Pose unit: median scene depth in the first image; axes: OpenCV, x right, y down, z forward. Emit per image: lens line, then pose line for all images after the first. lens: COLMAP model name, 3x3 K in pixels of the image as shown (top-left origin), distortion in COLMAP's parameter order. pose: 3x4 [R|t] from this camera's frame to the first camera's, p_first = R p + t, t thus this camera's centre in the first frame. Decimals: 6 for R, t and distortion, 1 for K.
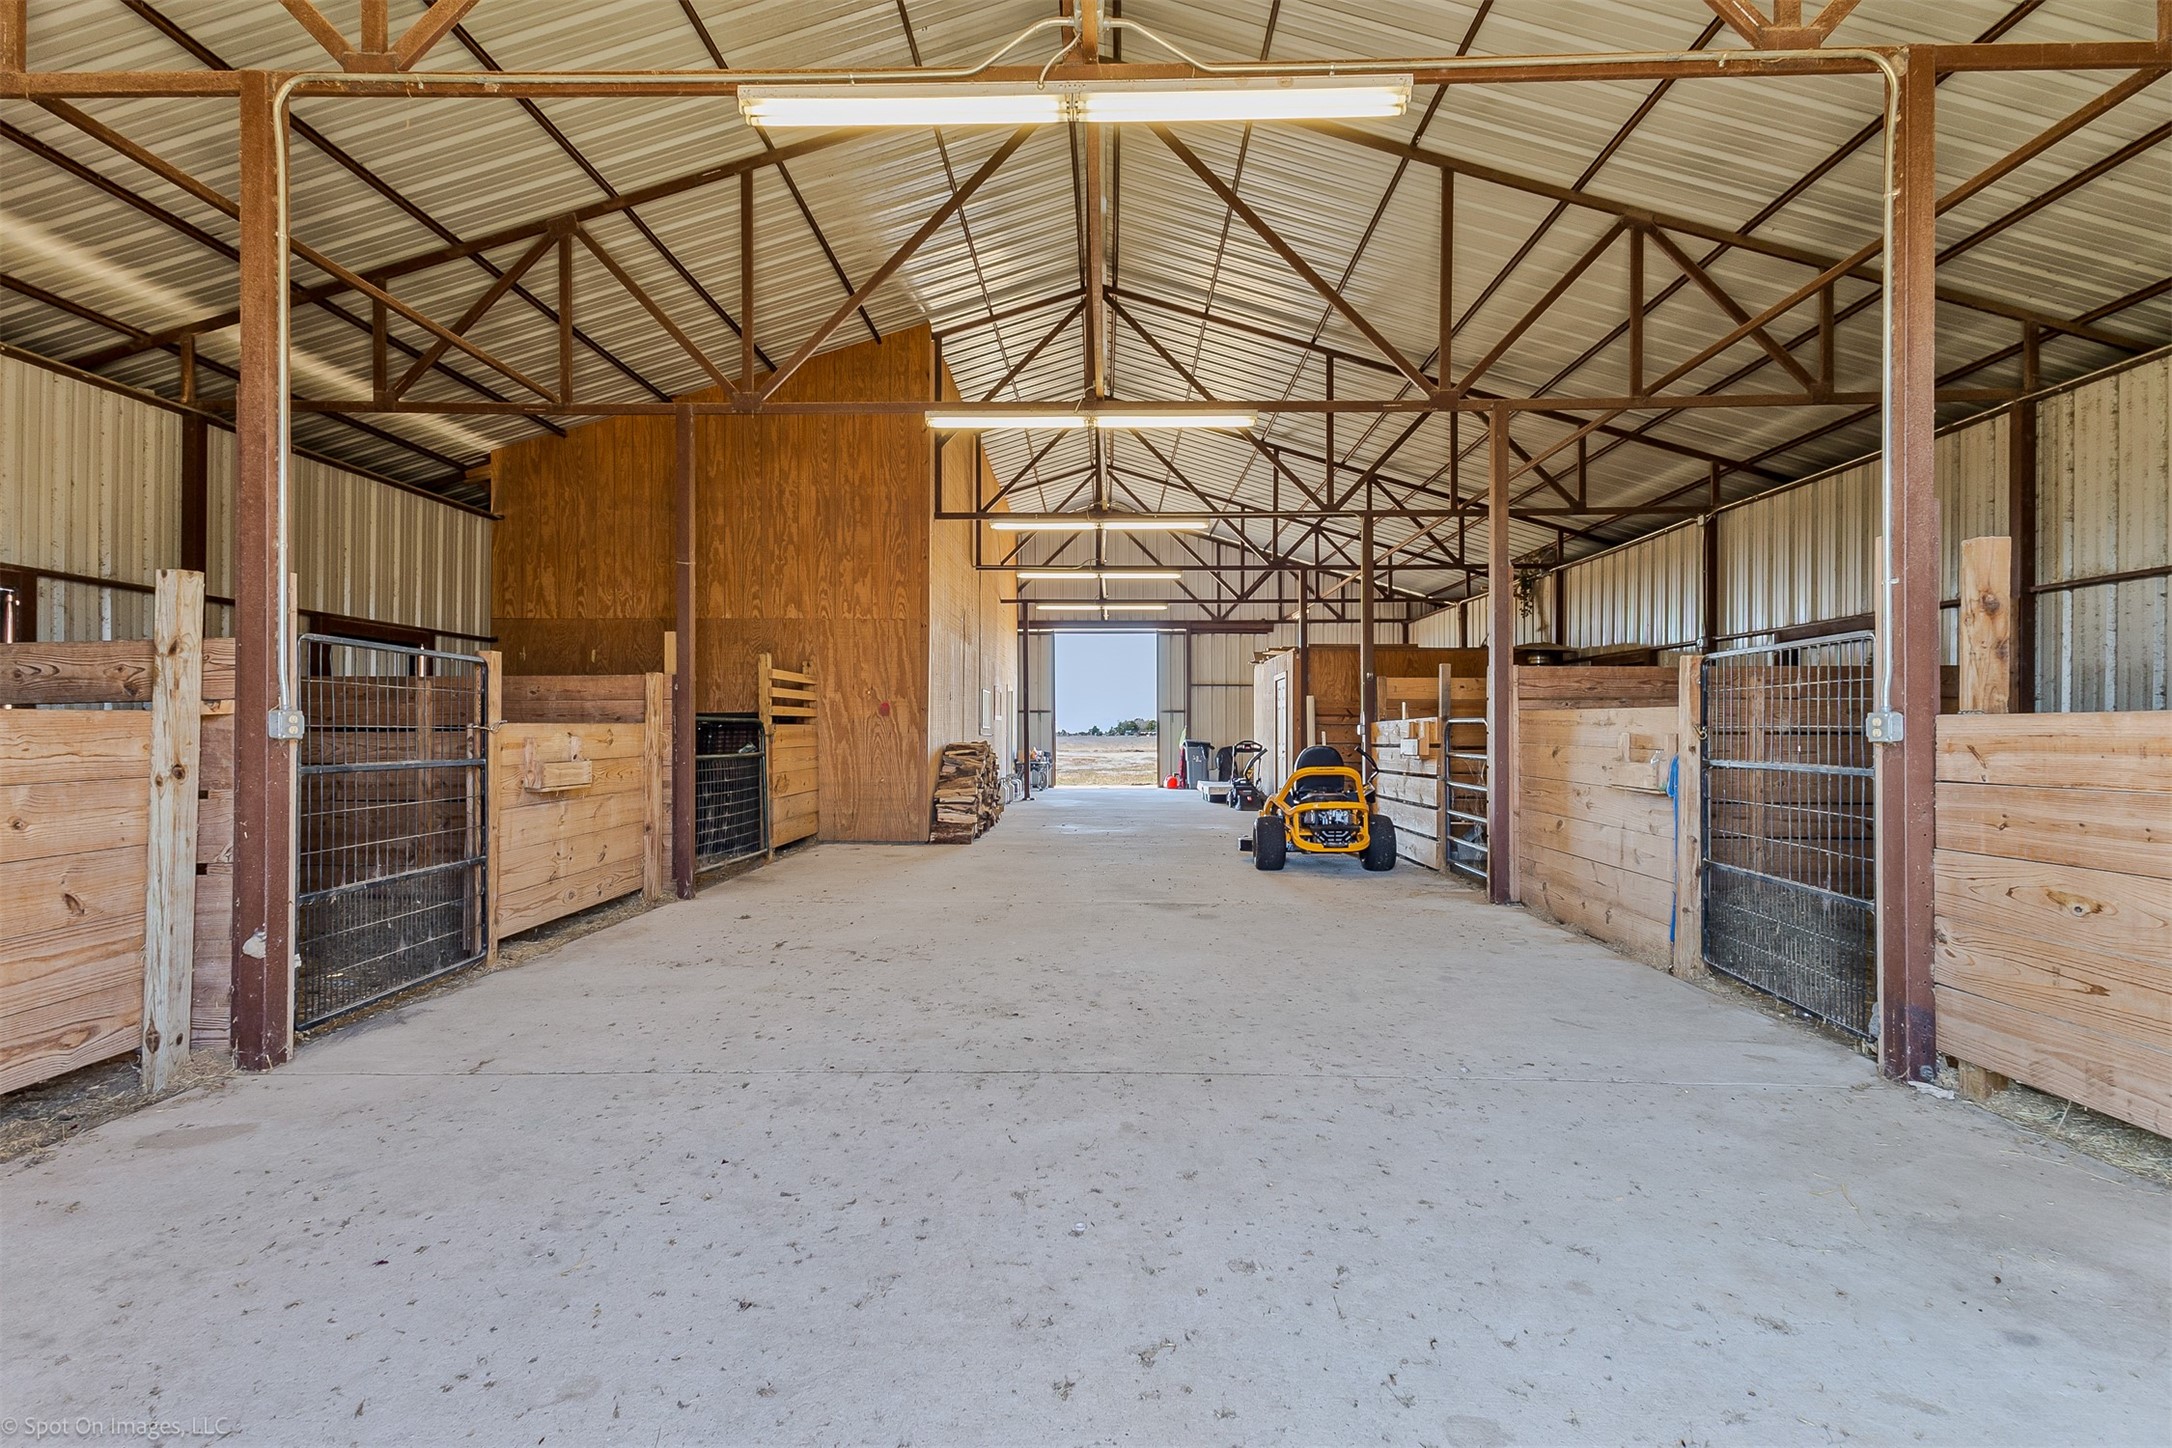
lens RADIAL K [[994.1, 0, 1095.9], [0, 994.1, 728.9], [0, 0, 1]] dist [0.016855, -0.000634]
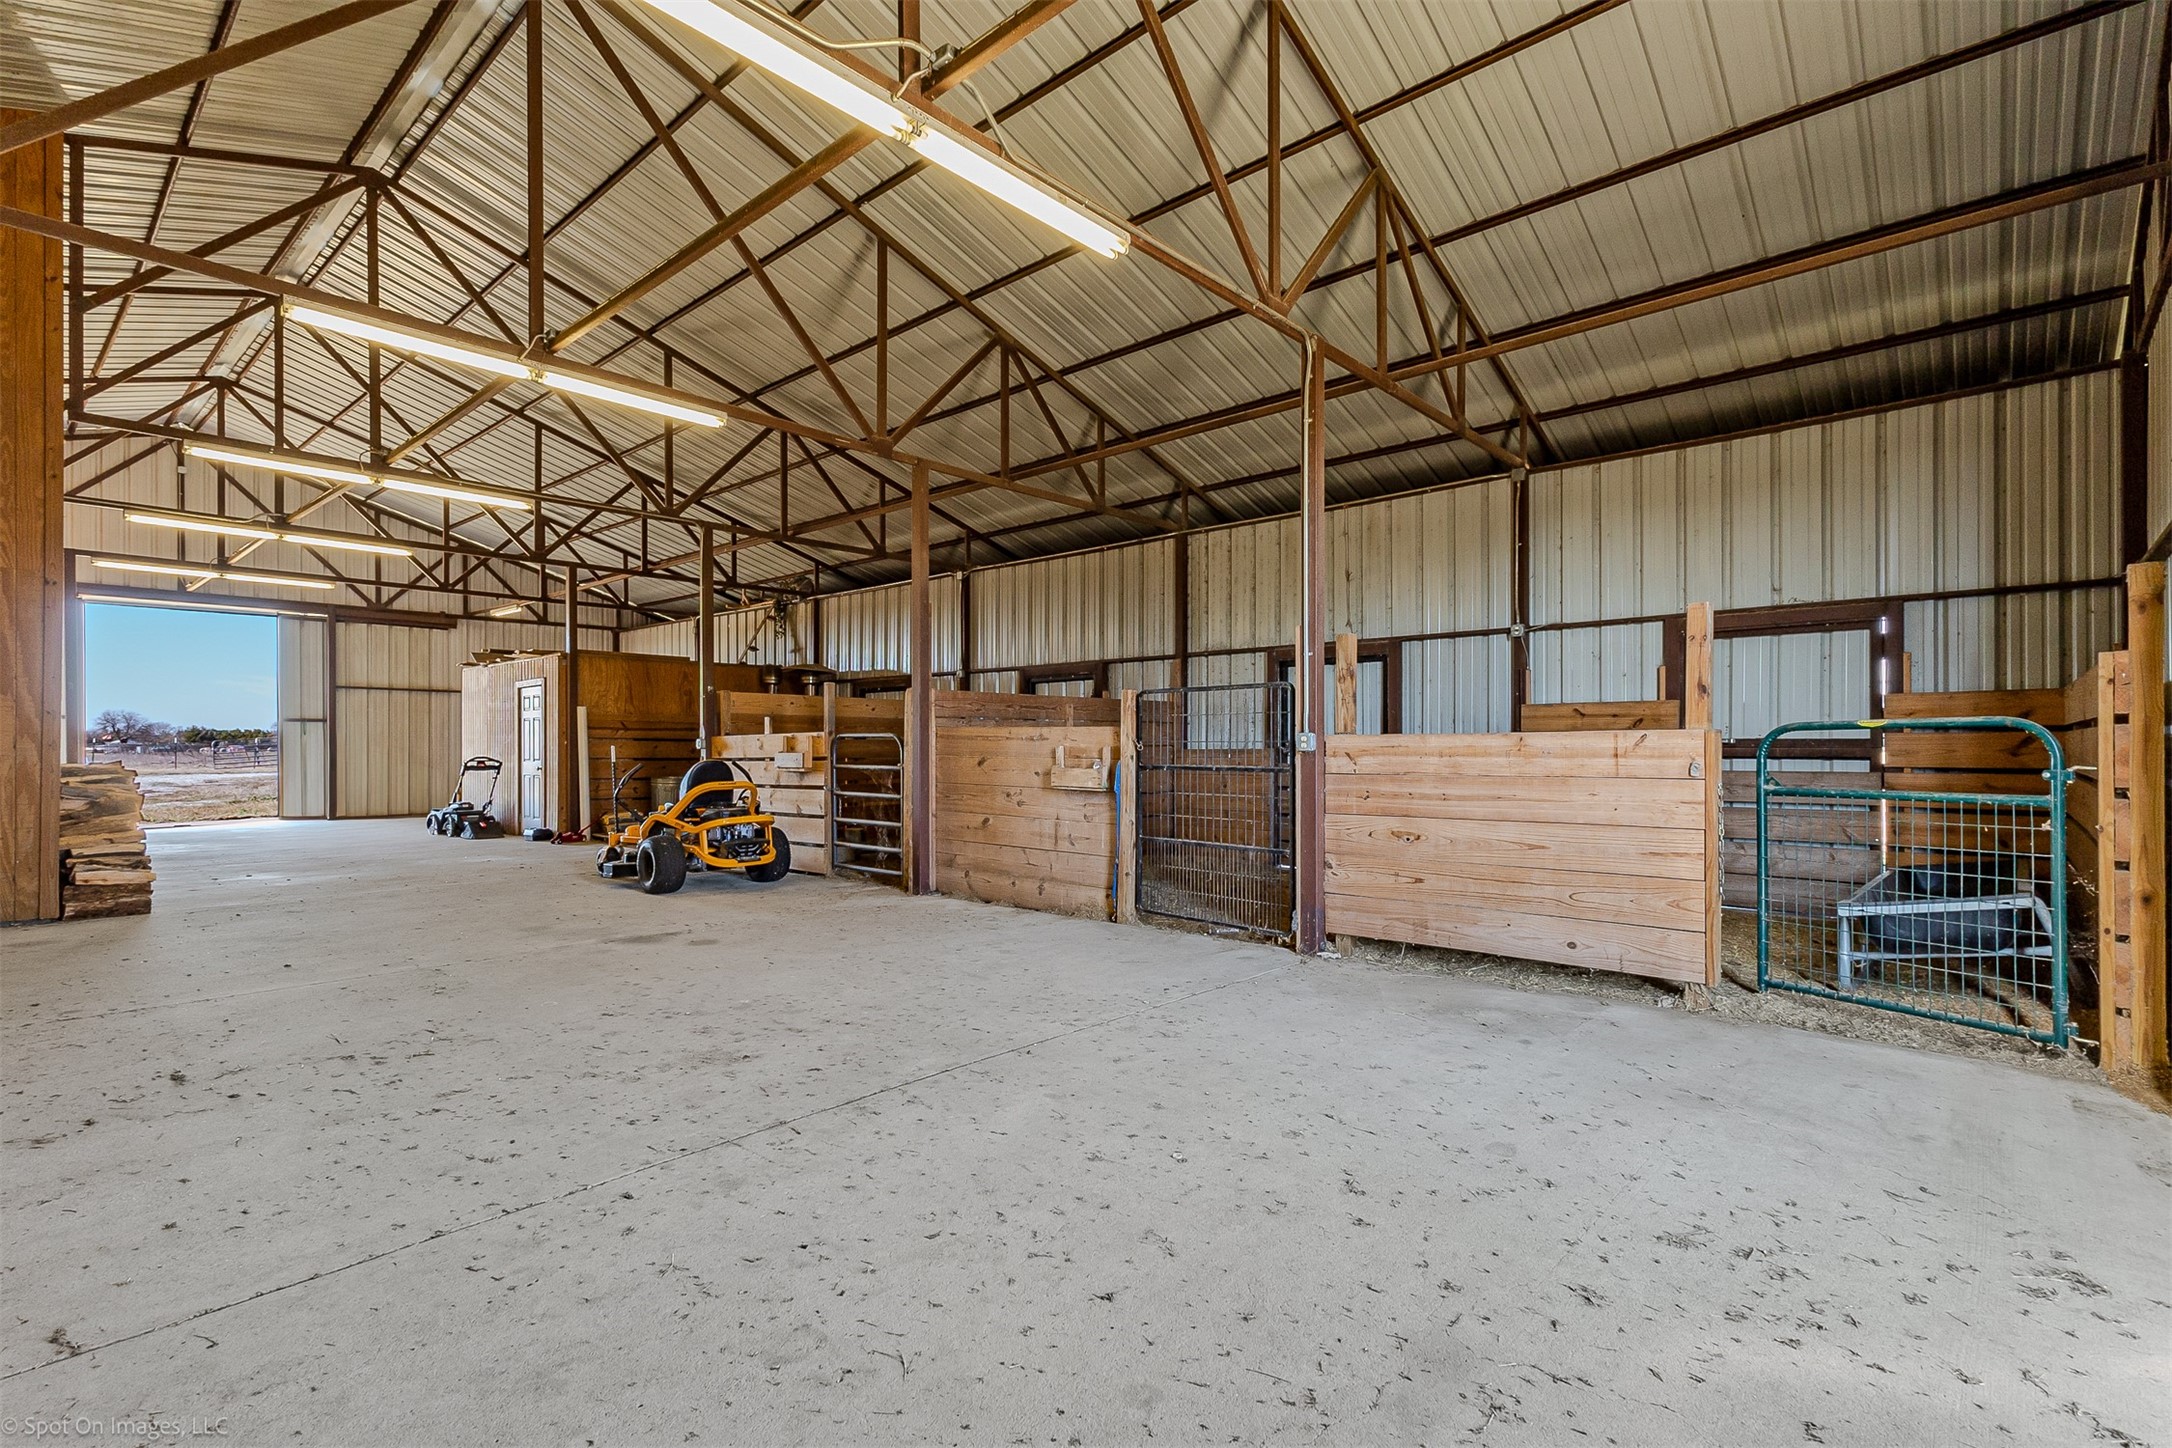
lens RADIAL K [[994.1, 0, 1095.9], [0, 994.1, 728.9], [0, 0, 1]] dist [0.016855, -0.000634]
pose [[0.653441, 0.010829, 0.756900, -0.303138], [-0.000290, 0.999901, -0.014056, 0.000017], [-0.756977, 0.008965, 0.653380, 0.085672]]
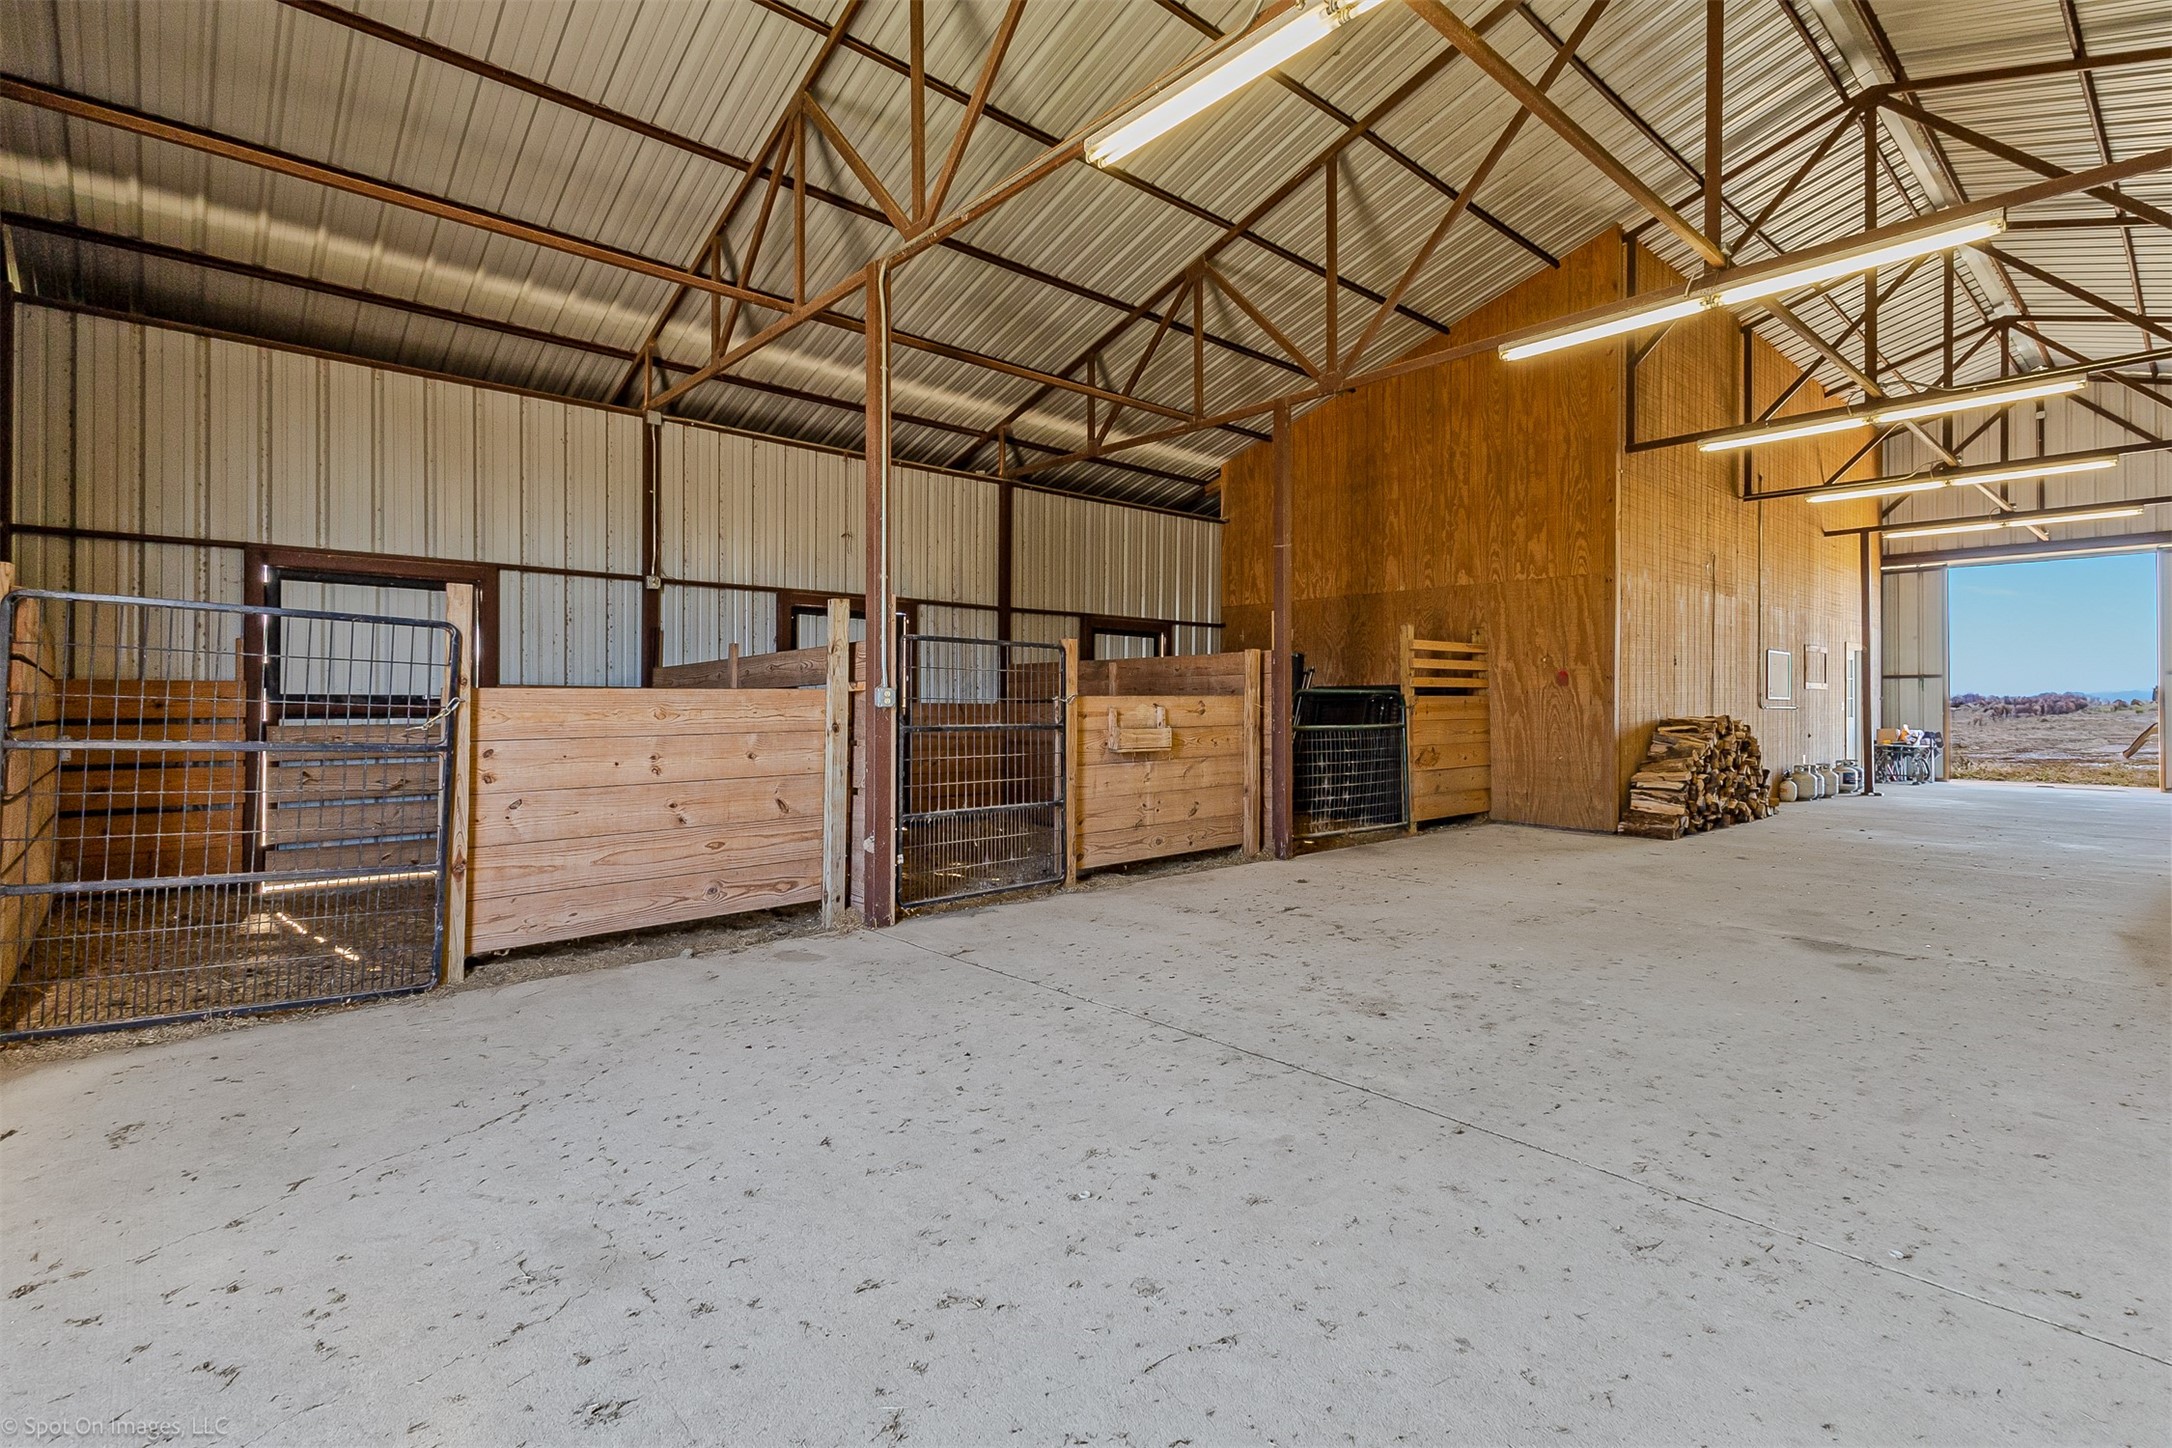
lens RADIAL K [[1016.3, 0, 1083.2], [0, 1016.3, 697.8], [0, 0, 1]] dist [0.020916, -0.000403]
pose [[0.677163, -0.003733, -0.735823, 0.225007], [0.001239, 0.999991, -0.003933, 0.001071], [0.735832, 0.001752, 0.677162, 0.091699]]
